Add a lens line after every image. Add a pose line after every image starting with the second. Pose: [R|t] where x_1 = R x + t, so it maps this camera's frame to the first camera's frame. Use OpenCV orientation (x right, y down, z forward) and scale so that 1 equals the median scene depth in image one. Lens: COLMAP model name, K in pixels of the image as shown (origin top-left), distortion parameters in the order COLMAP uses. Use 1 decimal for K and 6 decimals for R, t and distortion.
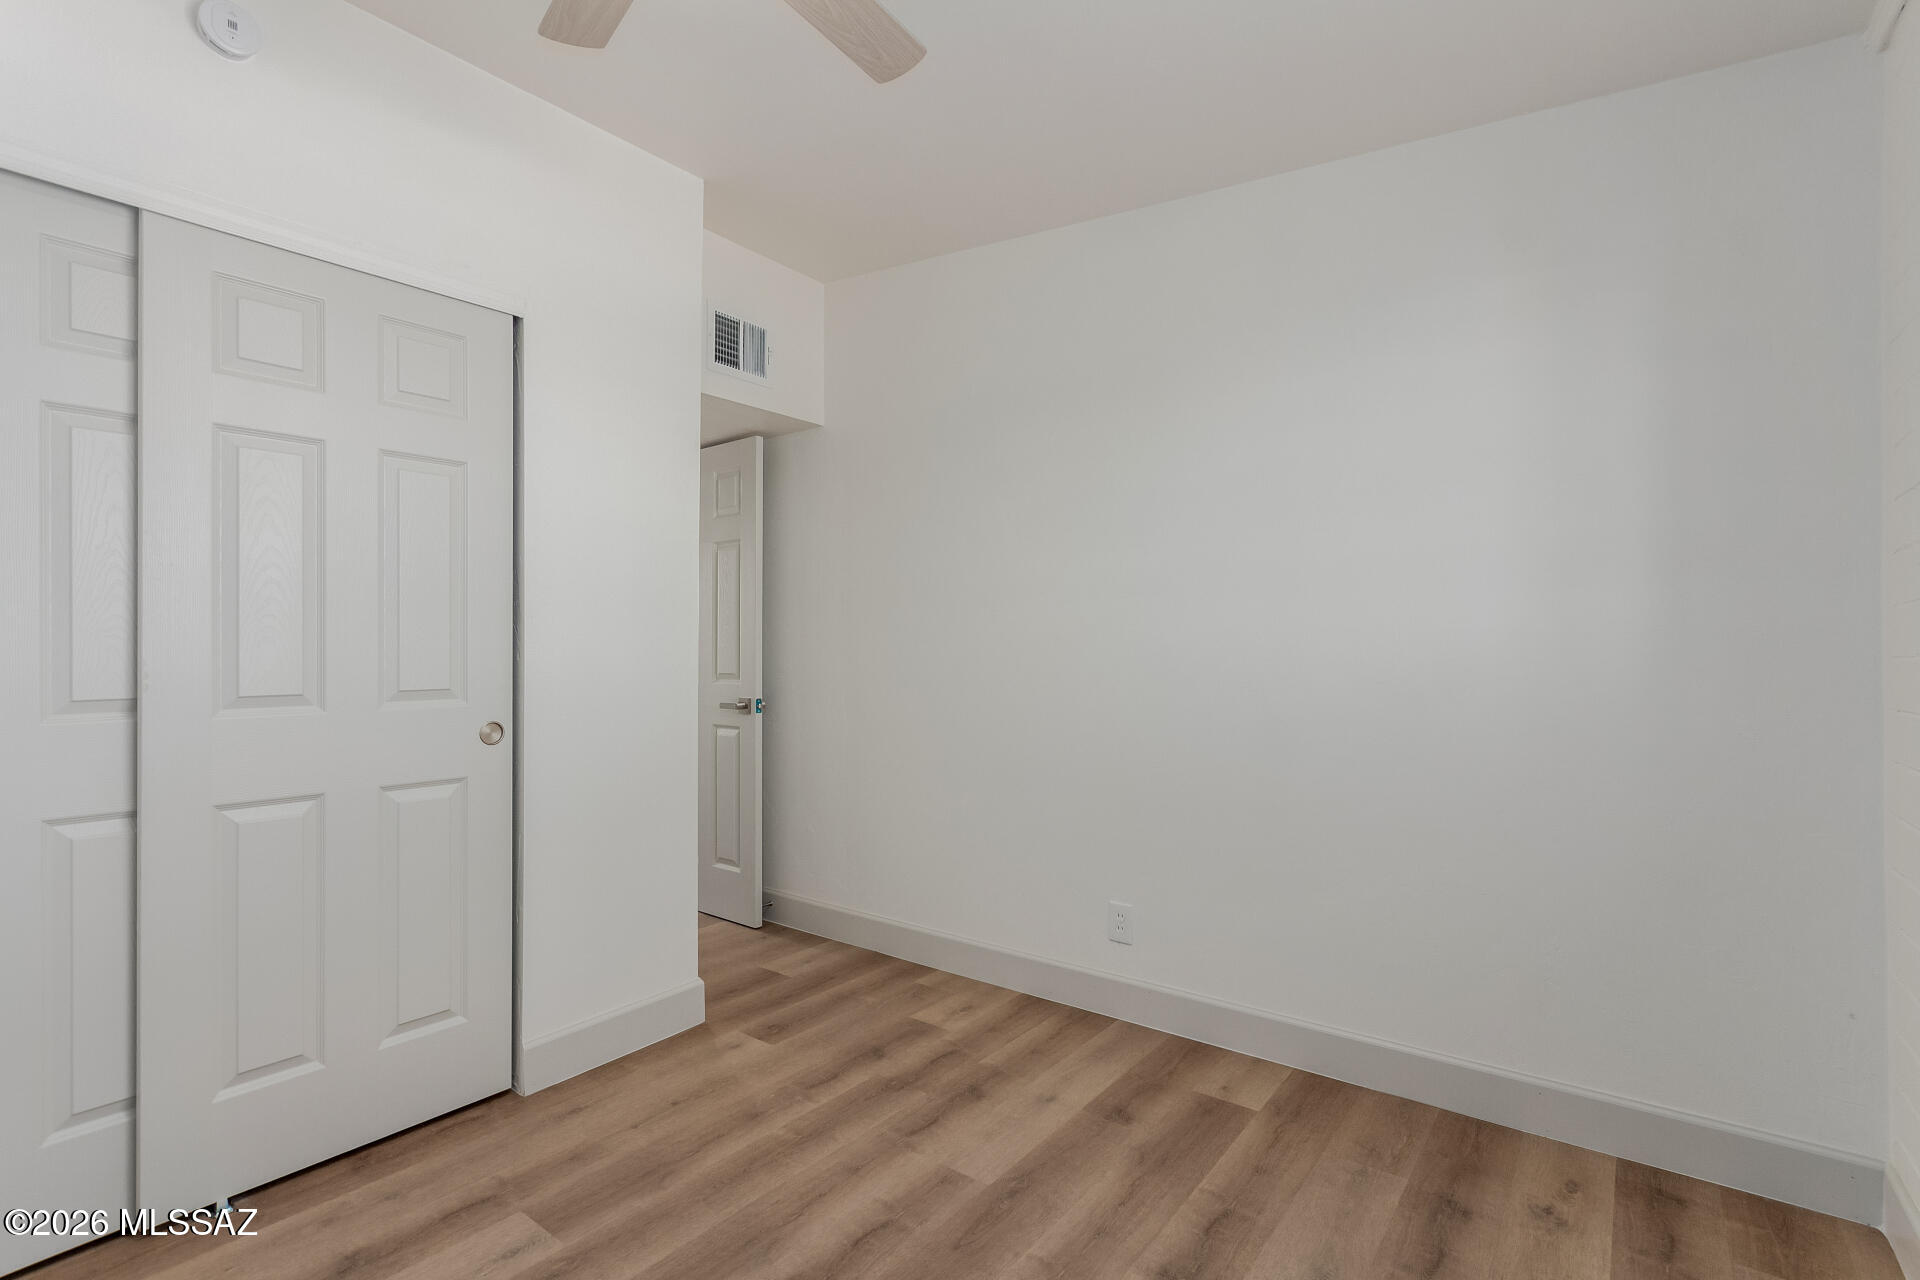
lens RADIAL K [[882.4, 0, 978.9], [0, 882.4, 645.8], [0, 0, 1]] dist [0.003157, -0.000950]
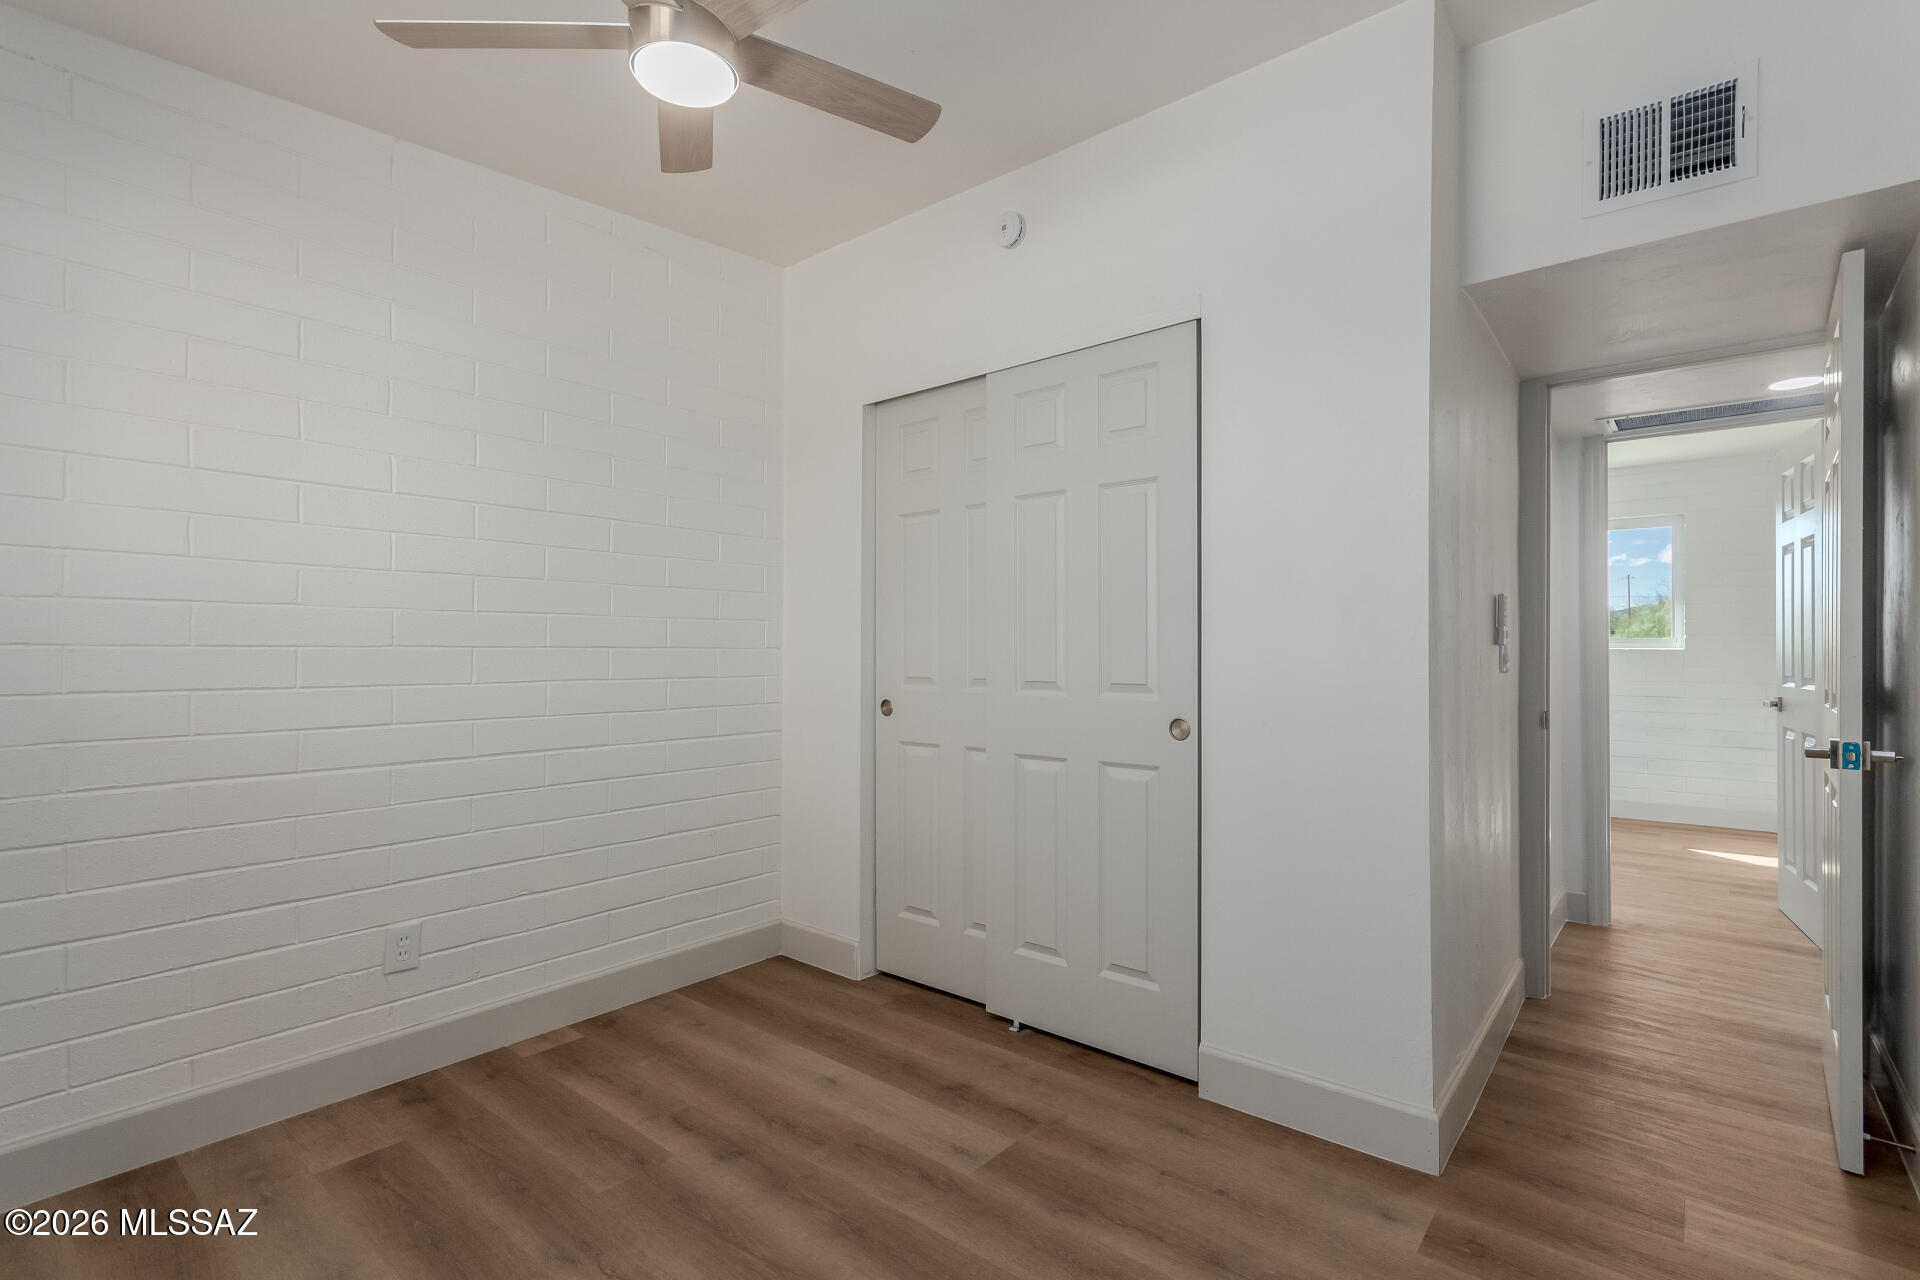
lens RADIAL K [[882.4, 0, 978.9], [0, 882.4, 645.8], [0, 0, 1]] dist [0.003157, -0.000950]
pose [[-0.045993, -0.004193, -0.998933, 0.516974], [0.002073, 0.999989, -0.004293, 0.004042], [0.998940, -0.002269, -0.045984, 0.830698]]
